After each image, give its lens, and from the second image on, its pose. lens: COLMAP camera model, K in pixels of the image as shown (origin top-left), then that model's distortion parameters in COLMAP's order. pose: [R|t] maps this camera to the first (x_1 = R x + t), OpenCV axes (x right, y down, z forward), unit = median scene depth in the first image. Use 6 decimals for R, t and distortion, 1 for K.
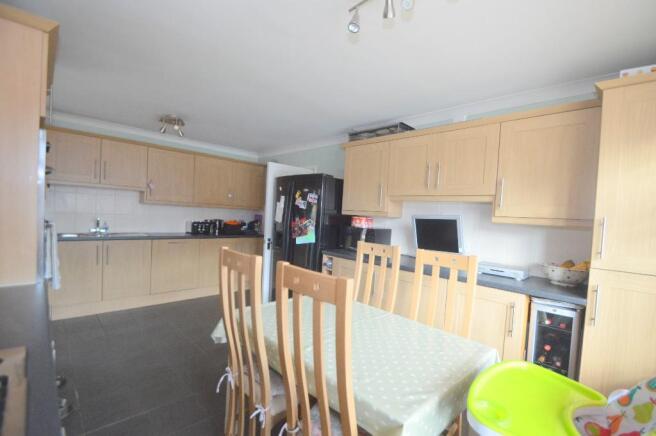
lens RADIAL K [[296.3, 0, 332.0], [0, 296.3, 223.7], [0, 0, 1]] dist [-0.000888, -0.000128]
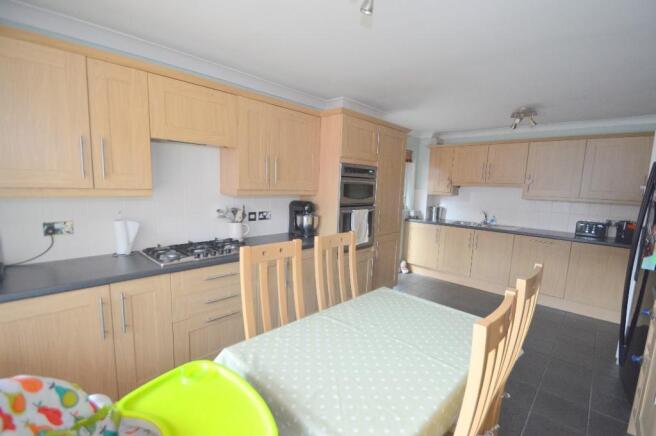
lens RADIAL K [[296.3, 0, 332.0], [0, 296.3, 223.7], [0, 0, 1]] dist [-0.000888, -0.000128]
pose [[0.032063, 0.083270, -0.996011, 0.373749], [-0.065585, 0.994551, 0.081037, -0.024117], [0.997332, 0.062725, 0.037350, 0.317937]]
